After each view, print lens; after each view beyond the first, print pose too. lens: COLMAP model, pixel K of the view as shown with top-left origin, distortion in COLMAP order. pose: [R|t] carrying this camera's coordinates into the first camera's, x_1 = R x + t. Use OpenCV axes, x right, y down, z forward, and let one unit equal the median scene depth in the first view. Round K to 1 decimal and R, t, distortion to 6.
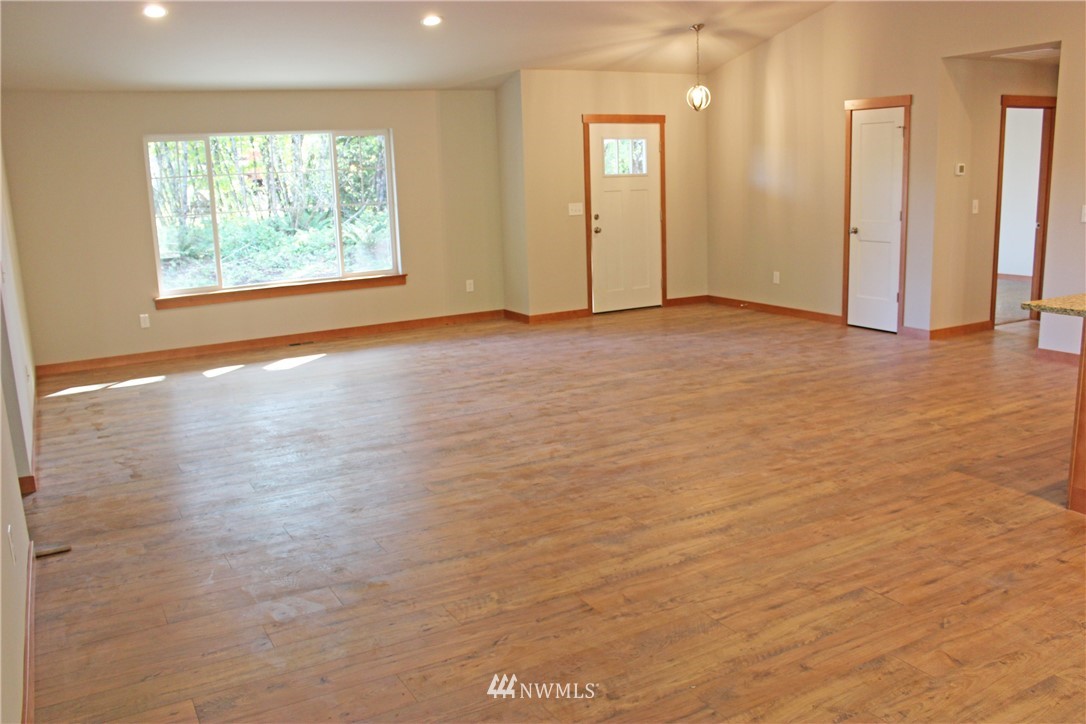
lens RADIAL K [[914.7, 0, 542.9], [0, 914.7, 383.7], [0, 0, 1]] dist [-0.171180, 0.150866]
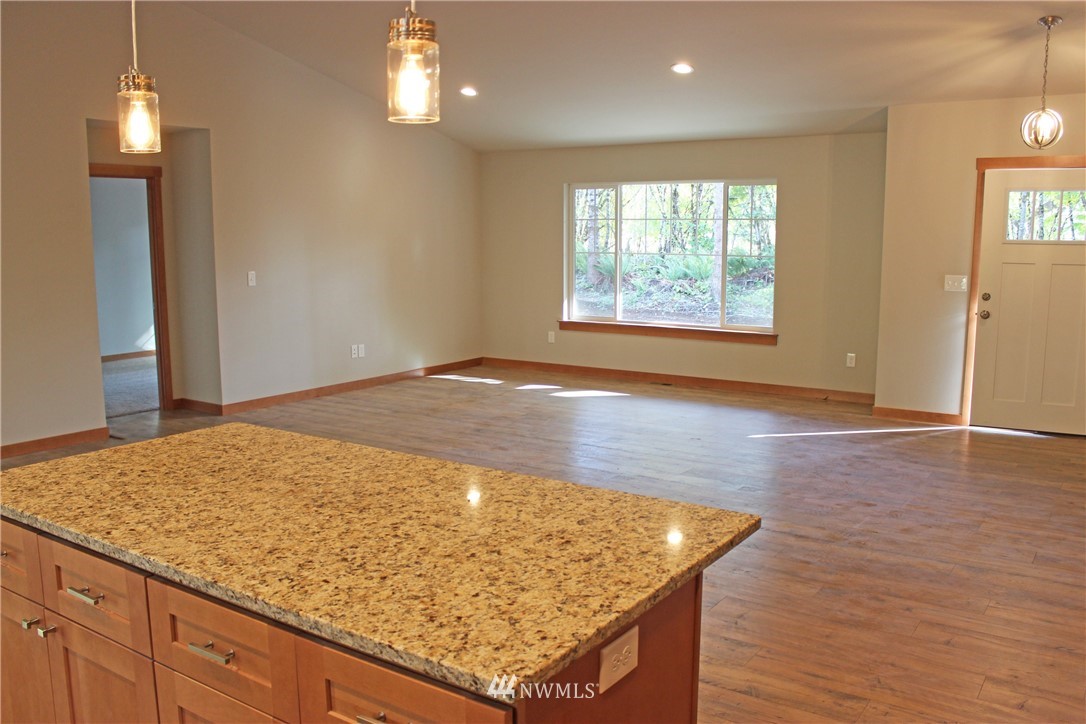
lens RADIAL K [[914.7, 0, 542.9], [0, 914.7, 383.7], [0, 0, 1]] dist [-0.171180, 0.150866]
pose [[0.445517, 0.180681, -0.876852, 0.700816], [-0.215832, 0.972212, 0.090669, -0.129620], [0.868868, 0.148858, 0.472133, 0.452998]]
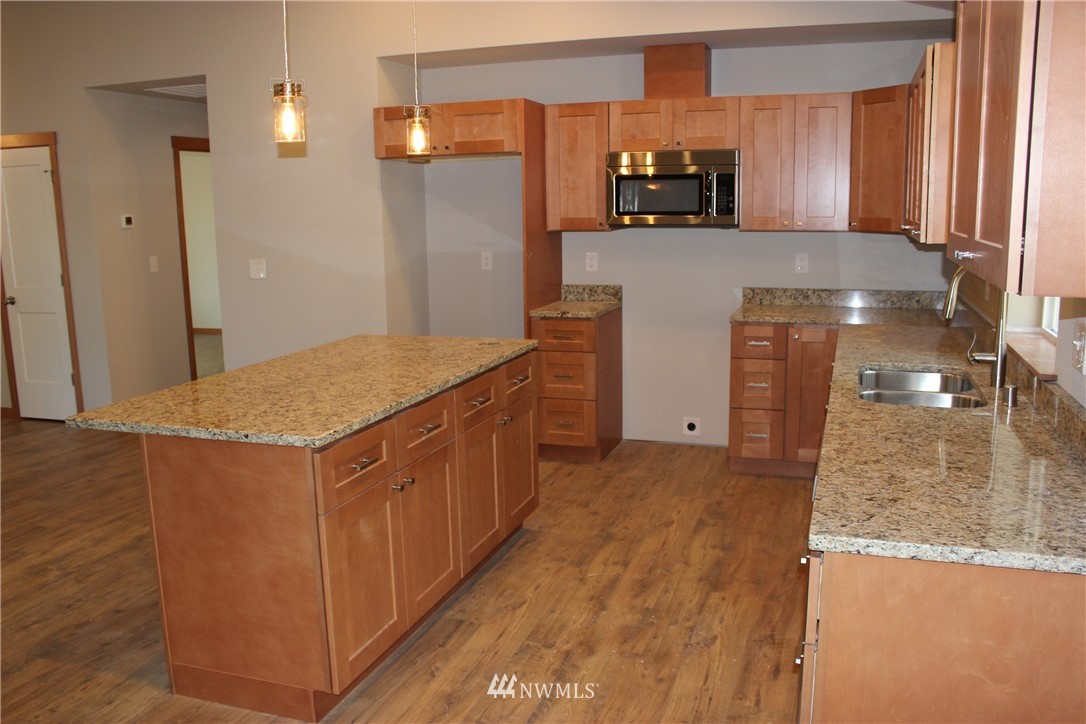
lens RADIAL K [[914.7, 0, 542.9], [0, 914.7, 383.7], [0, 0, 1]] dist [-0.171180, 0.150866]
pose [[0.740328, -0.108428, 0.663444, 0.194499], [0.144171, 0.989552, 0.000846, -0.033916], [-0.656605, 0.095023, 0.748225, 0.124681]]
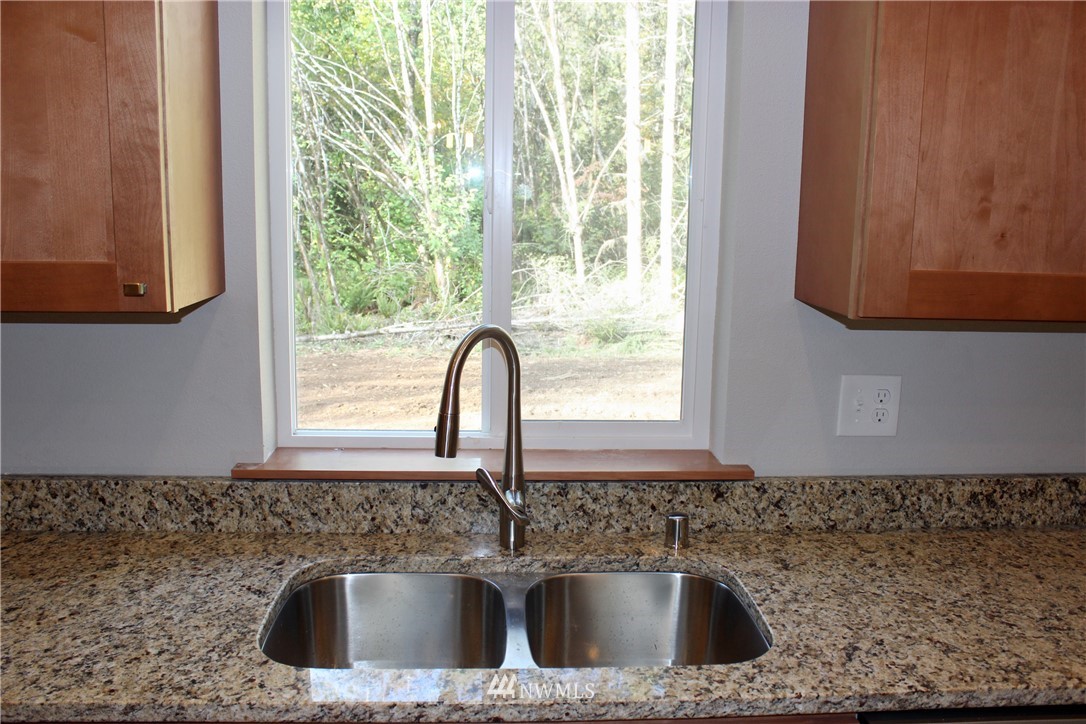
lens RADIAL K [[914.7, 0, 542.9], [0, 914.7, 383.7], [0, 0, 1]] dist [-0.171180, 0.150866]
pose [[-0.900325, -0.065607, 0.430244, 0.505026], [0.113423, 0.919041, 0.377491, -0.121827], [-0.420178, 0.388664, -0.819994, 0.448264]]
